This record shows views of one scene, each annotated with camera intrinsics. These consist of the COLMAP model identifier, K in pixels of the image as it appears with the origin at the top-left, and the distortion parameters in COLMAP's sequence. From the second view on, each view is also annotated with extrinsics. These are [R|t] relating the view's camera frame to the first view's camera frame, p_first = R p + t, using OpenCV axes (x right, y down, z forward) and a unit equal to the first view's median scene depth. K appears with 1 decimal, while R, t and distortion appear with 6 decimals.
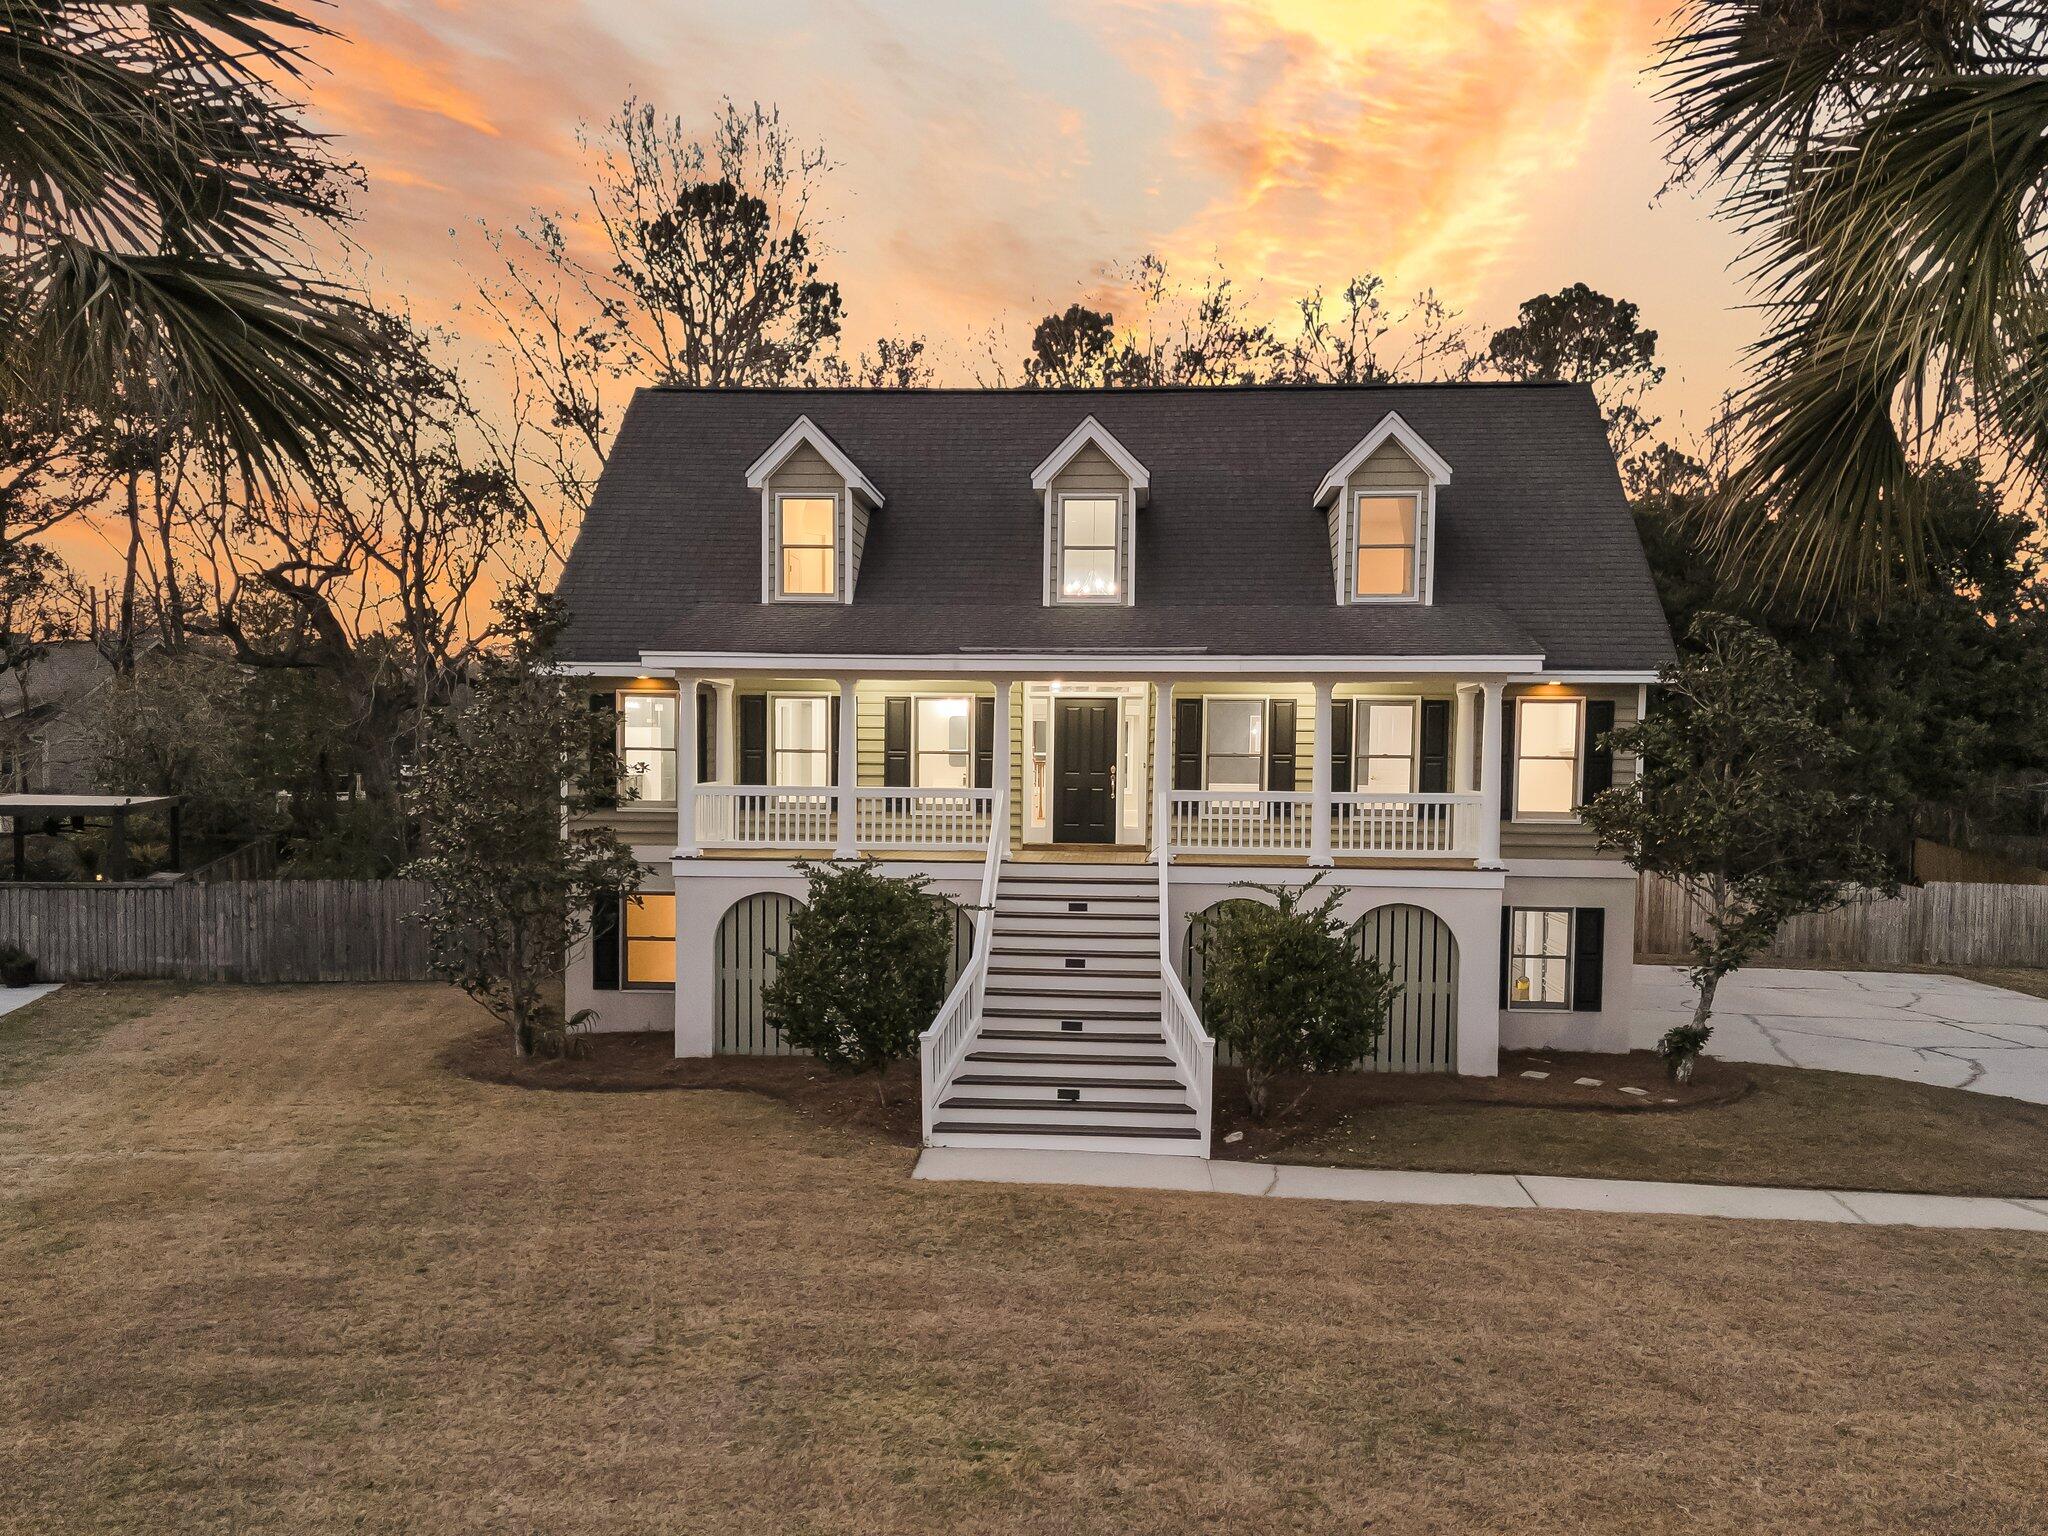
lens RADIAL K [[1550.9, 0, 1038.0], [0, 1550.9, 782.1], [0, 0, 1]] dist [0.072604, -0.063749]
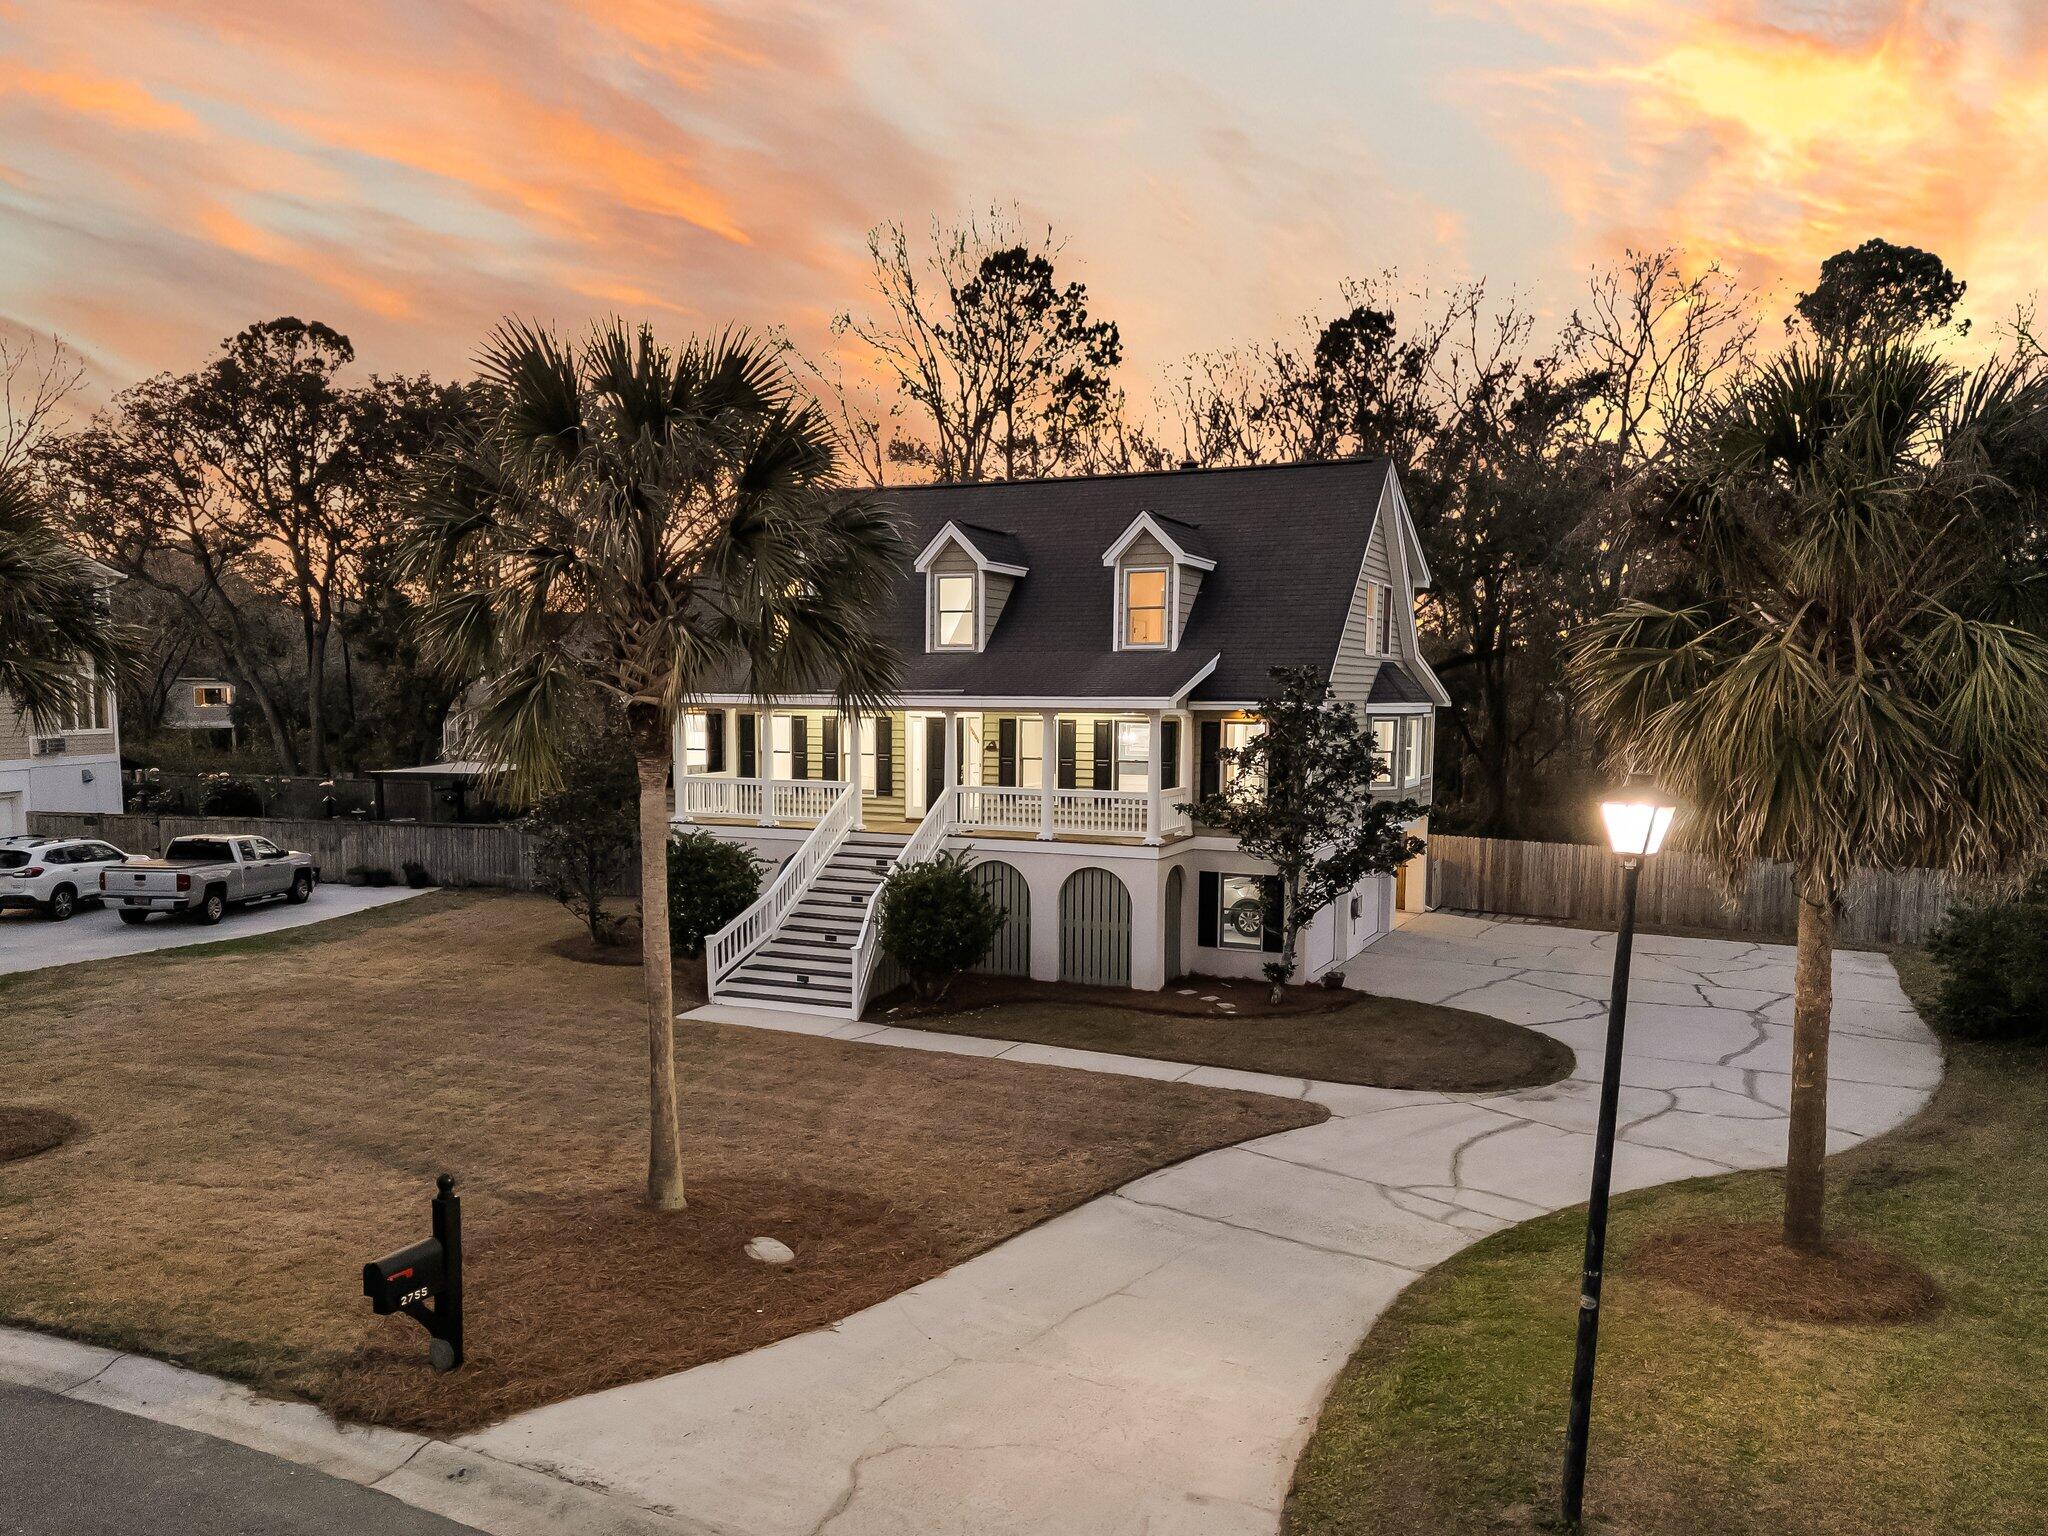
lens RADIAL K [[1550.9, 0, 1036.8], [0, 1550.9, 764.0], [0, 0, 1]] dist [0.072604, -0.063749]
pose [[0.935516, 0.013056, -0.353043, 0.655323], [-0.004038, 0.999647, 0.026269, -0.051960], [0.353261, -0.023149, 0.935238, -0.335444]]
